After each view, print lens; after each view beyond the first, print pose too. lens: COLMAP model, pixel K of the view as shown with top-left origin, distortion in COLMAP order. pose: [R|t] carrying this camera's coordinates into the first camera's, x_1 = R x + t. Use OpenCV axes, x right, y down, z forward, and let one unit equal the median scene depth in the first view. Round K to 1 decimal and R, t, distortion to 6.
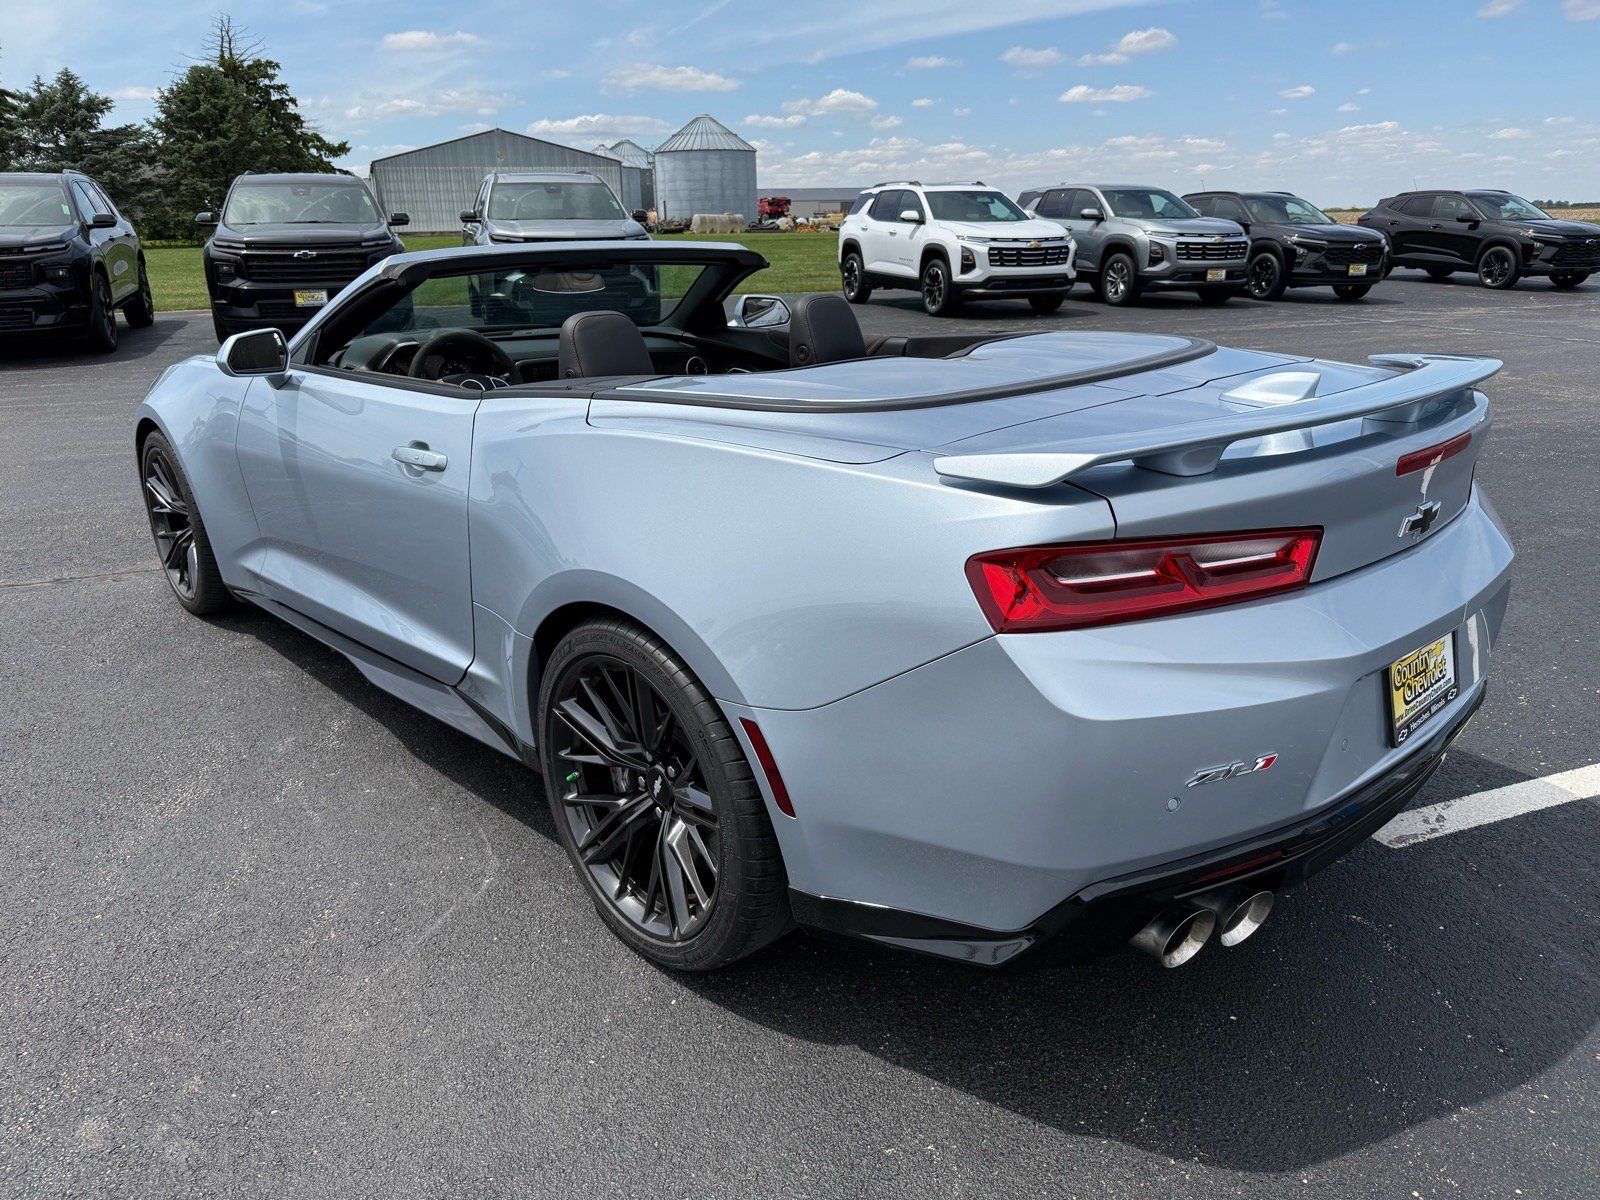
lens RADIAL K [[1136.5, 0, 805.0], [0, 1136.5, 606.6], [0, 0, 1]] dist [0.007991, -0.017653]
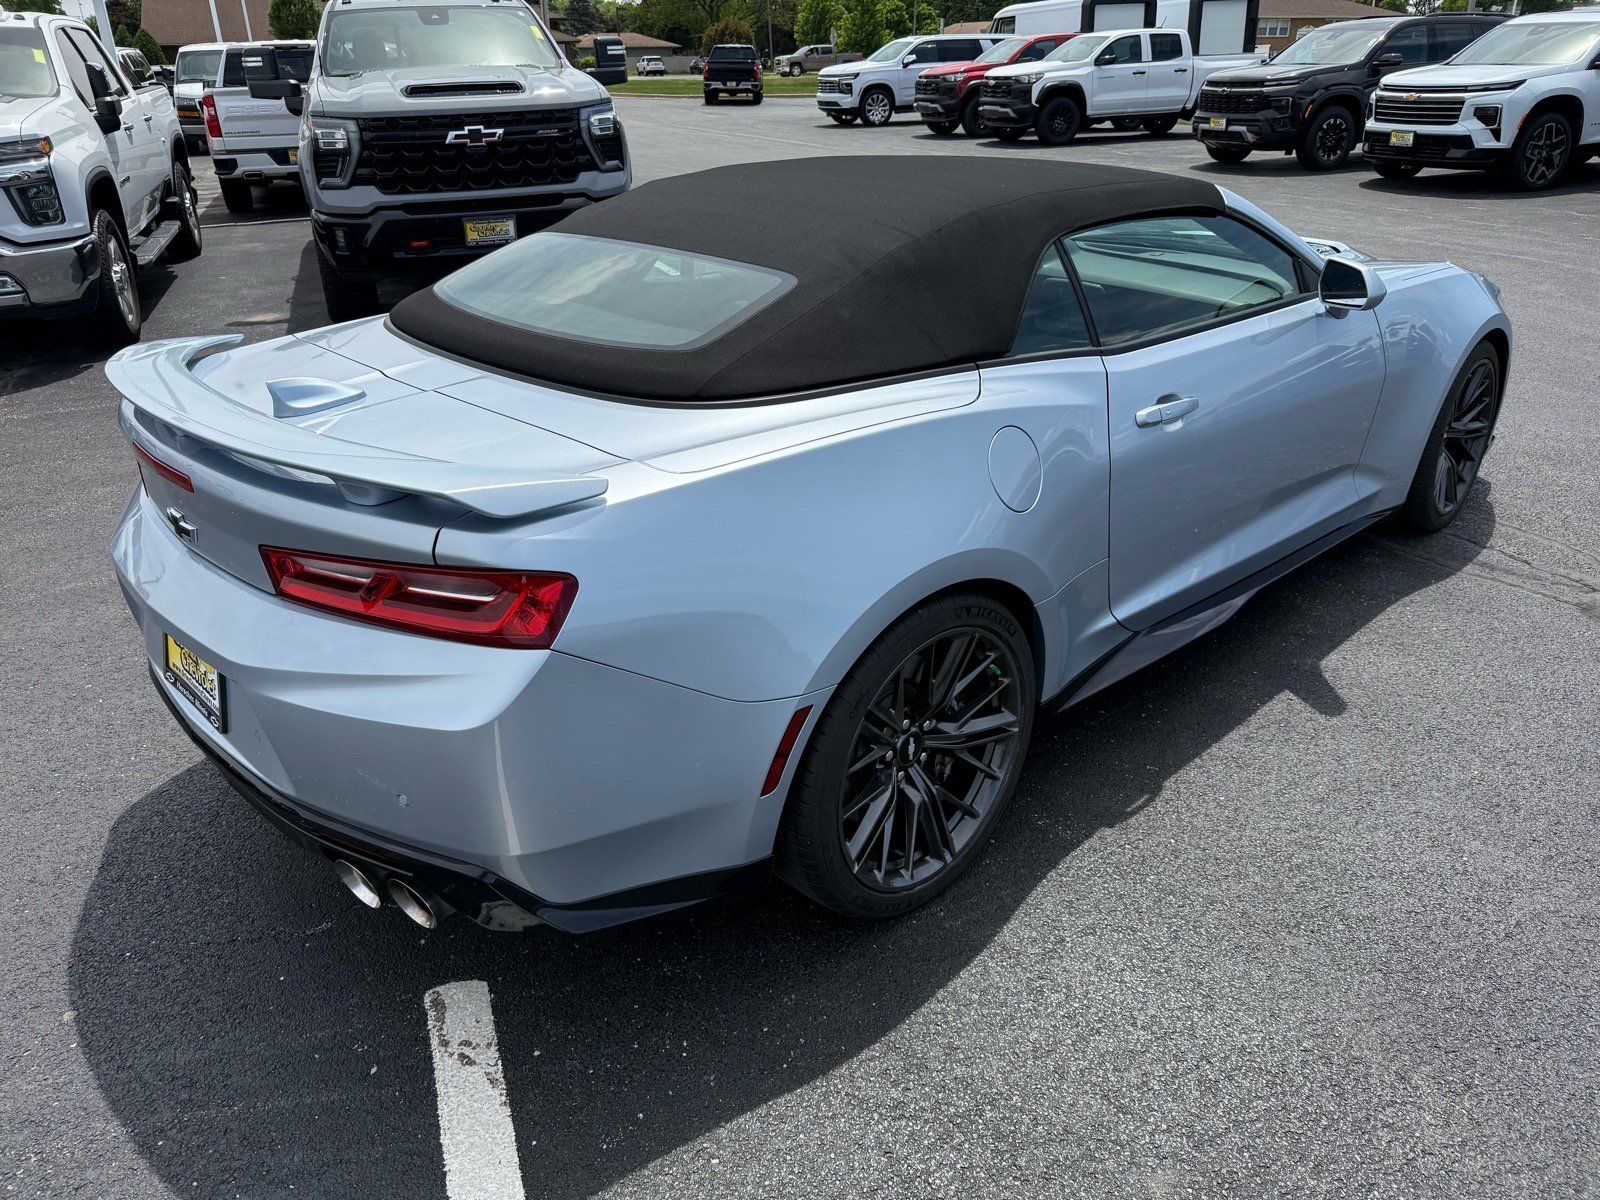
lens RADIAL K [[1136.5, 0, 797.6], [0, 1136.5, 593.7], [0, 0, 1]] dist [0.007991, -0.017653]
pose [[0.011411, 0.440410, -0.897724, 1.128723], [-0.308642, 0.855497, 0.415771, -0.474606], [0.951110, 0.272331, 0.145691, 1.034679]]
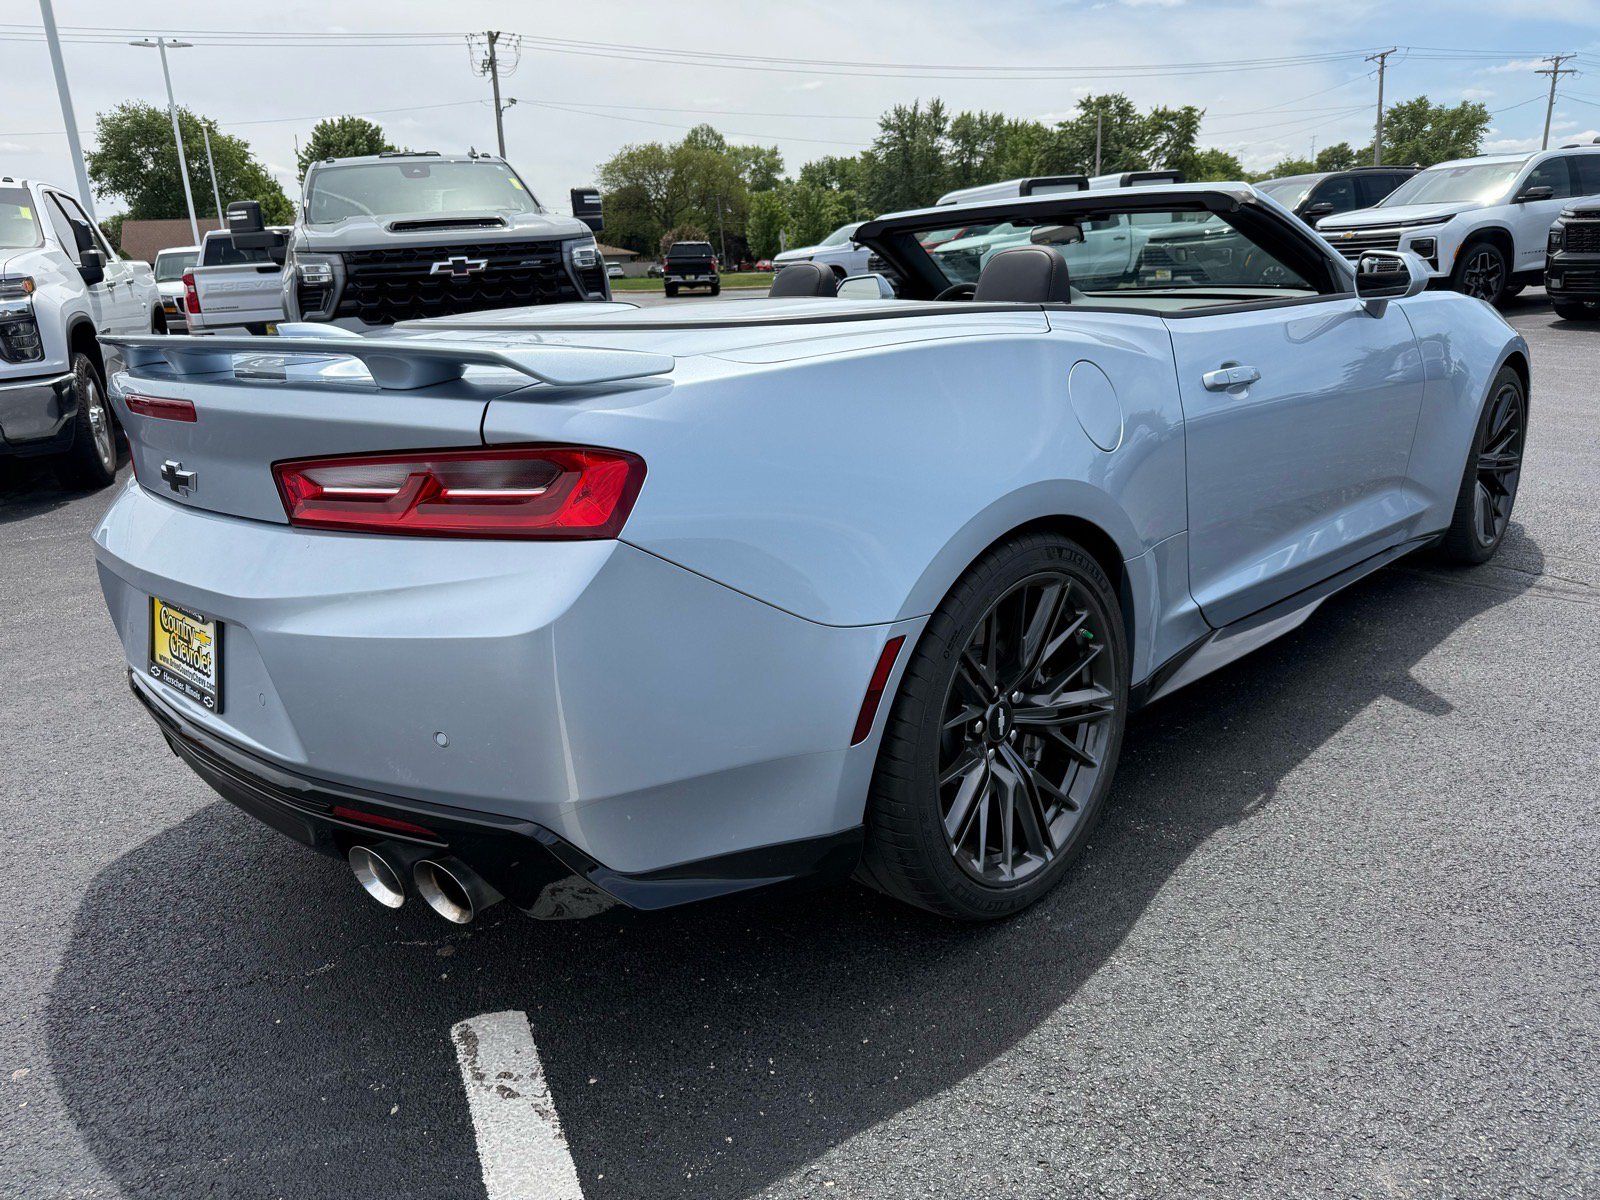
lens RADIAL K [[1136.5, 0, 786.3], [0, 1136.5, 605.8], [0, 0, 1]] dist [0.007991, -0.017653]
pose [[0.044446, 0.304208, -0.951568, 1.099909], [-0.276712, 0.918990, 0.280869, -0.282598], [0.959924, 0.250827, 0.125023, 1.021342]]
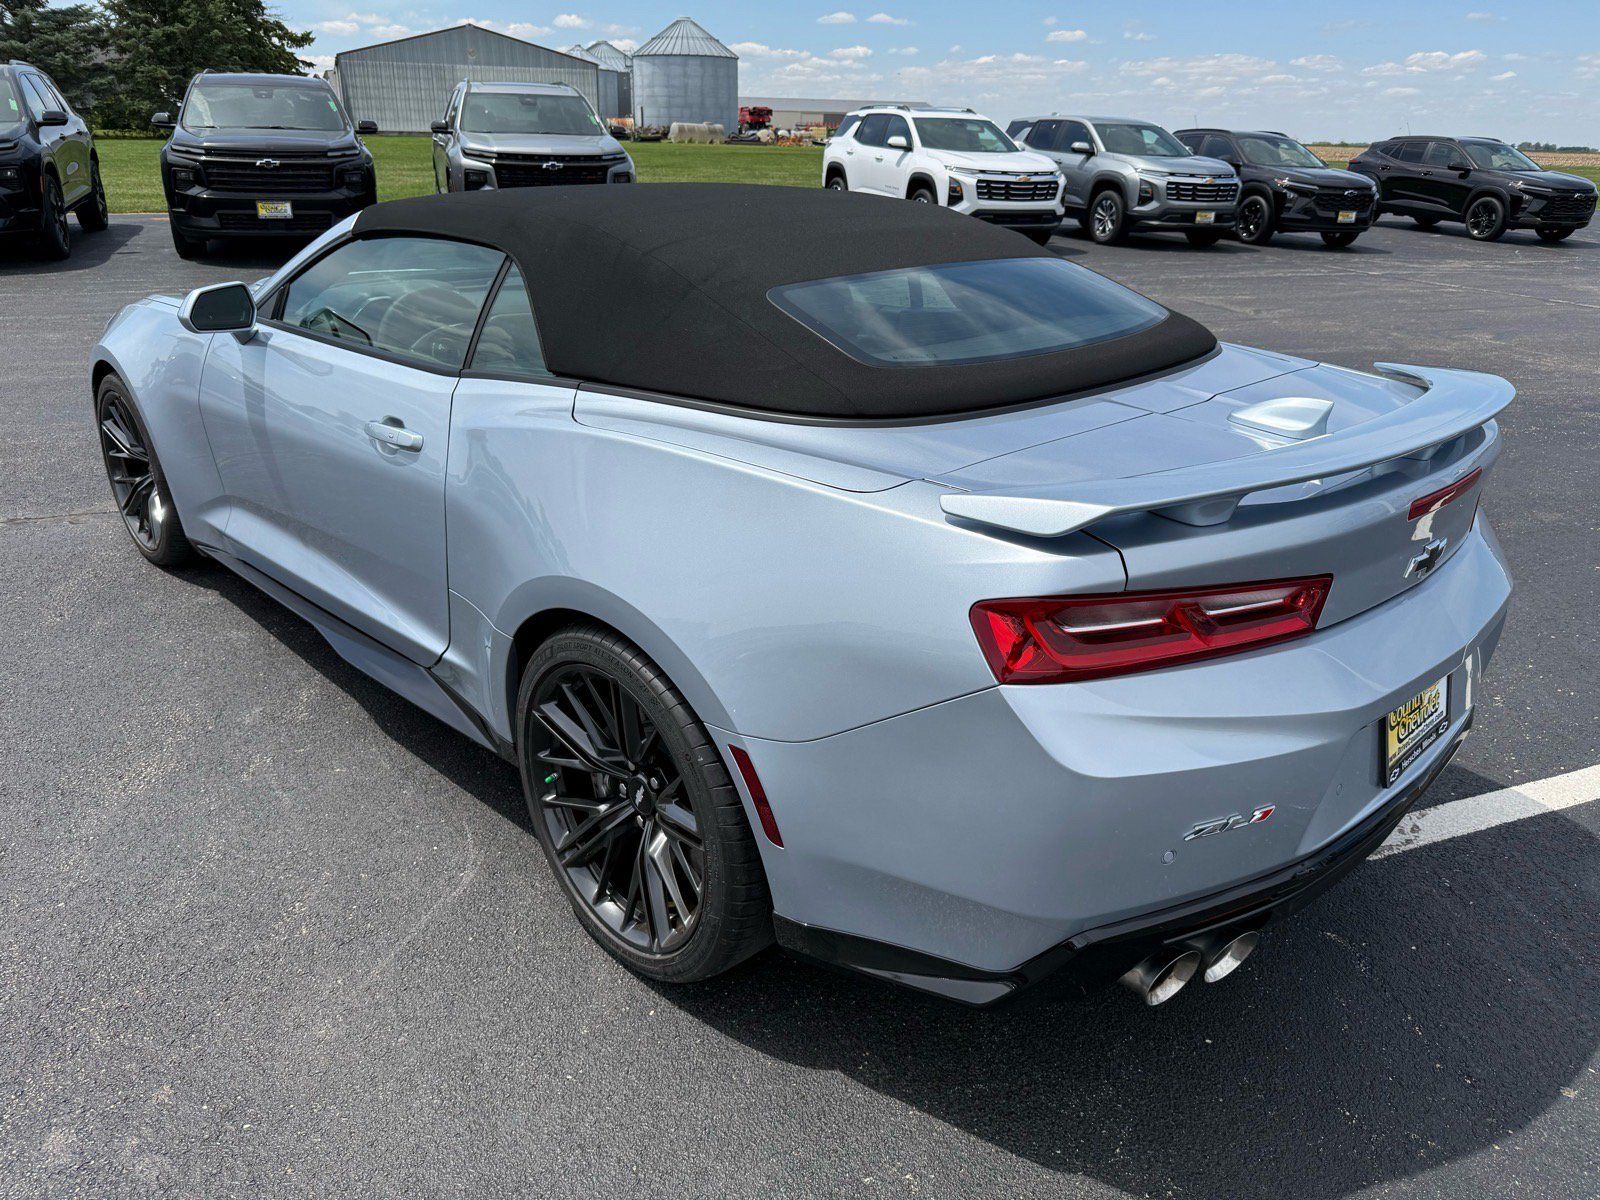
lens RADIAL K [[1136.5, 0, 807.5], [0, 1136.5, 611.1], [0, 0, 1]] dist [0.007991, -0.017653]
pose [[0.999150, 0.028049, 0.030210, -0.015852], [-0.030106, 0.997096, 0.069951, -0.061473], [-0.028161, -0.070801, 0.997093, 0.023703]]
